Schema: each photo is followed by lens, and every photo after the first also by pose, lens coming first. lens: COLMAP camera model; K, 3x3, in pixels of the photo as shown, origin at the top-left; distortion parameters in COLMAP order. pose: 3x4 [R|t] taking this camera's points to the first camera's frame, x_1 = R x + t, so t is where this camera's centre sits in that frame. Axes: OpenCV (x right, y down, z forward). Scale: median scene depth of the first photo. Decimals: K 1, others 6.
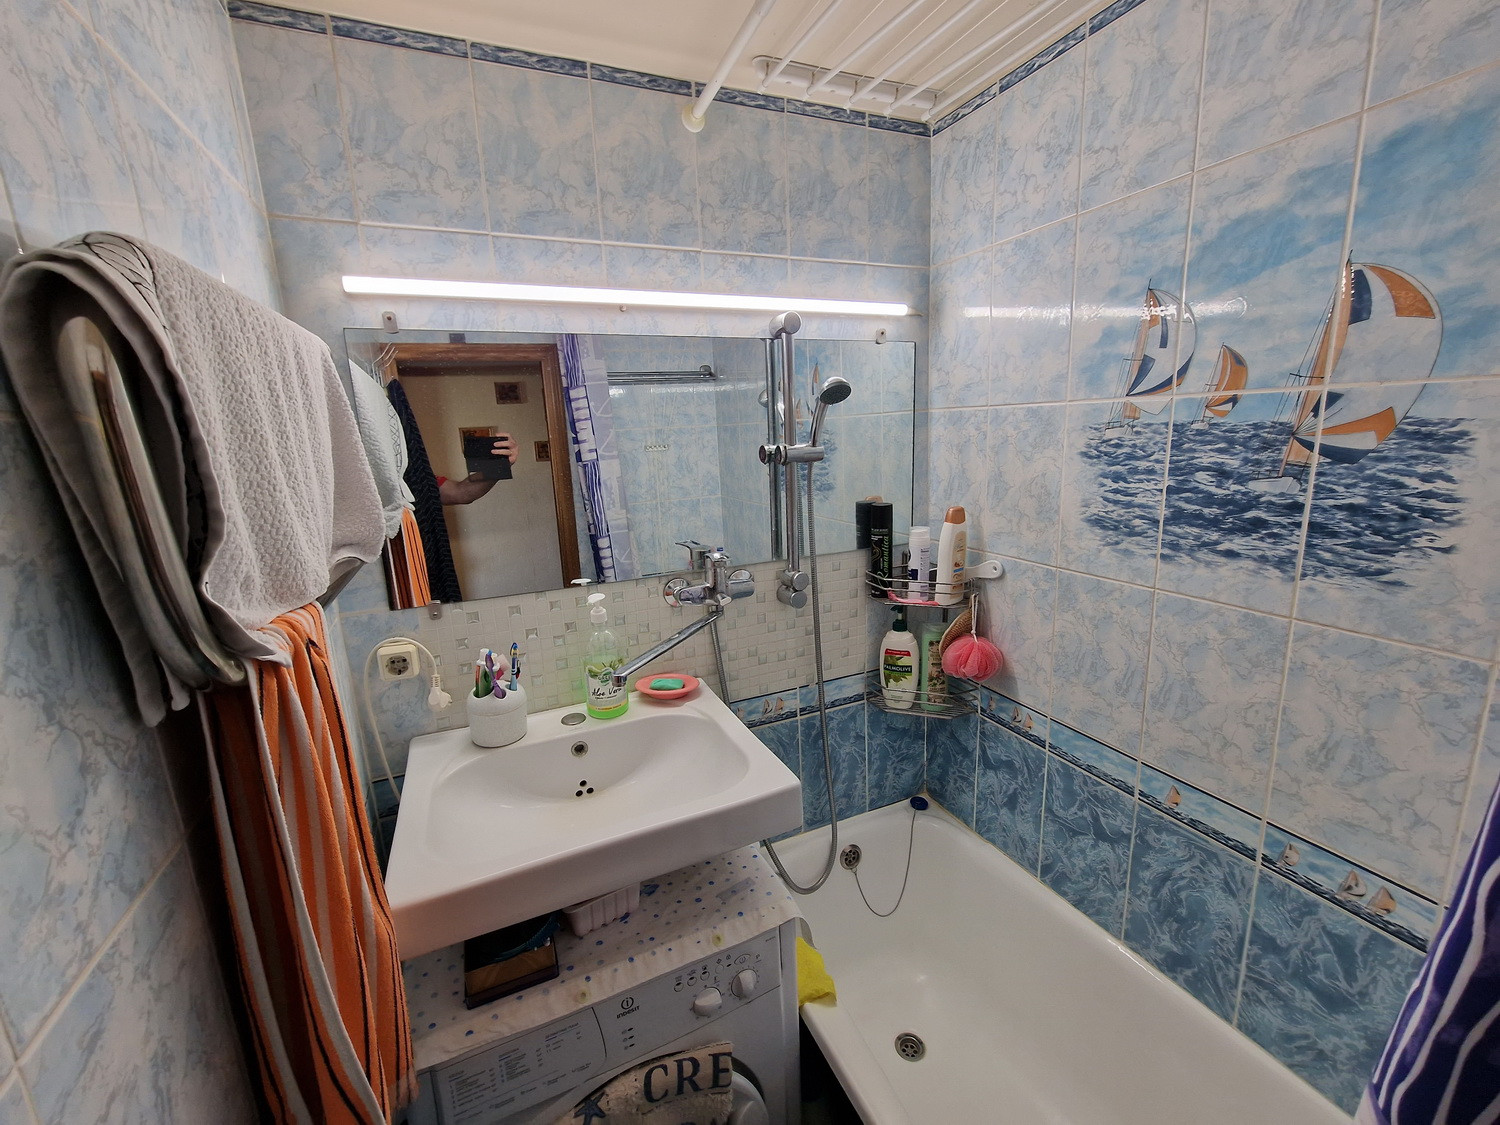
lens RADIAL K [[616.3, 0, 742.8], [0, 616.3, 560.3], [0, 0, 1]] dist [0.001124, -0.002535]
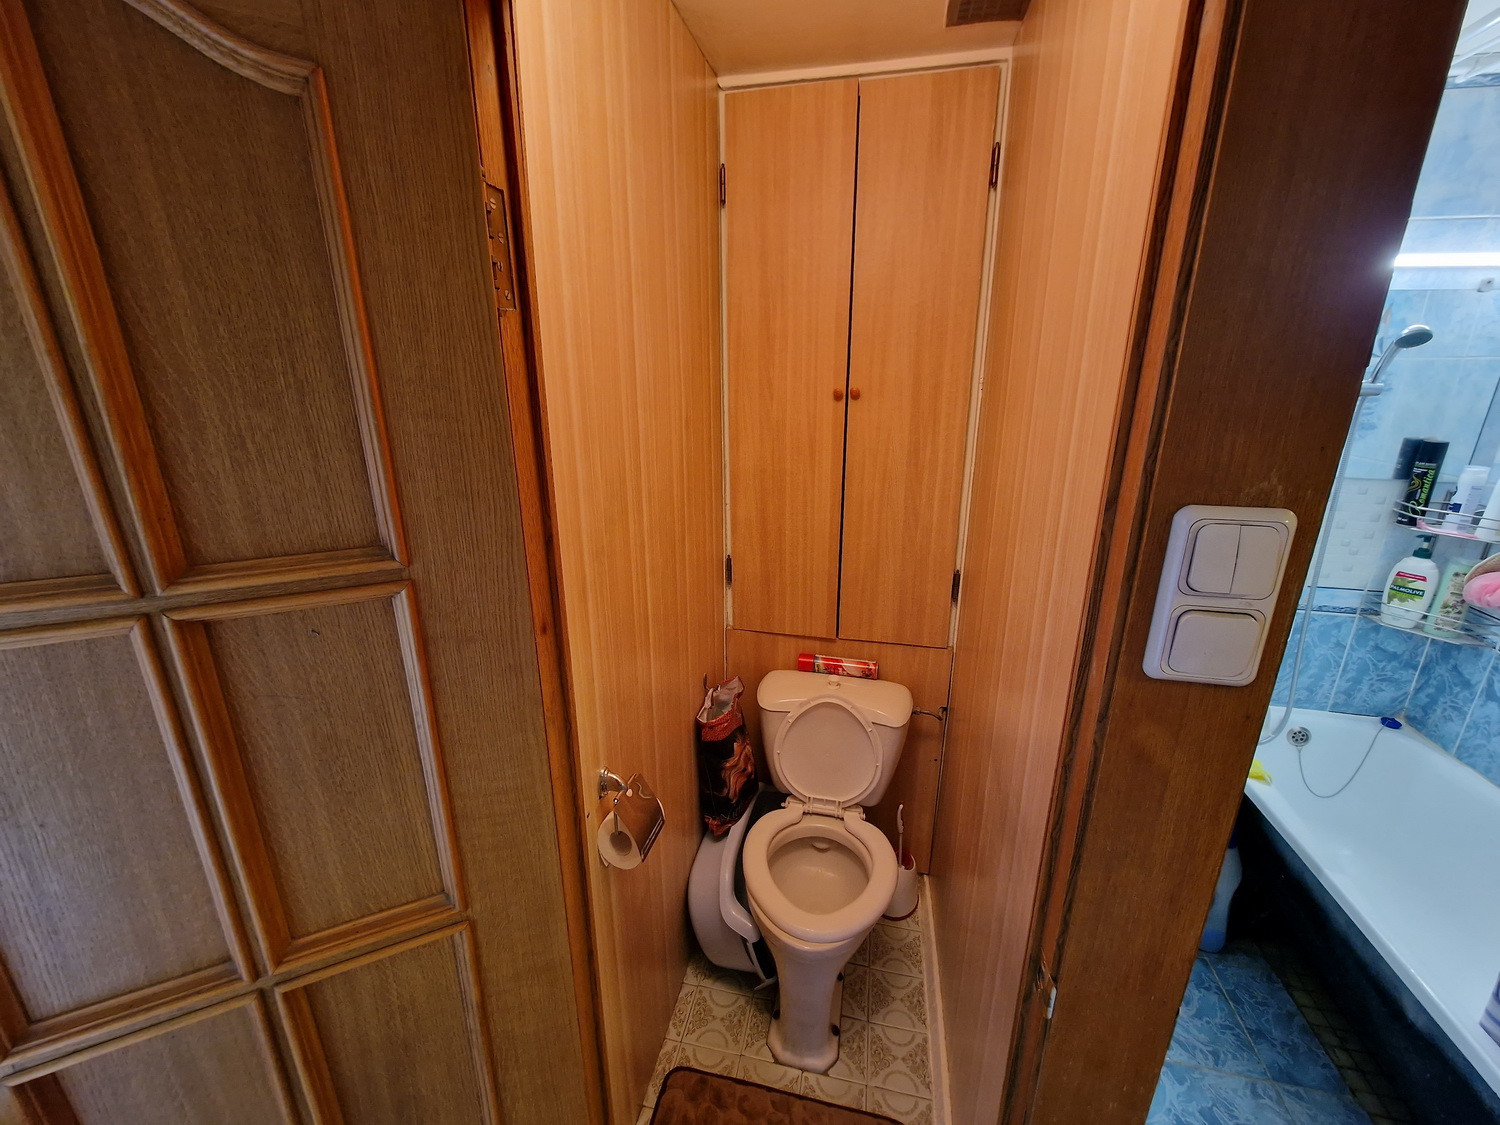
lens RADIAL K [[616.3, 0, 753.3], [0, 616.3, 551.4], [0, 0, 1]] dist [0.001124, -0.002535]
pose [[0.811929, 0.227782, -0.537481, -0.129584], [-0.173642, 0.973292, 0.150169, 0.144143], [0.557332, -0.028598, 0.829797, -0.592134]]
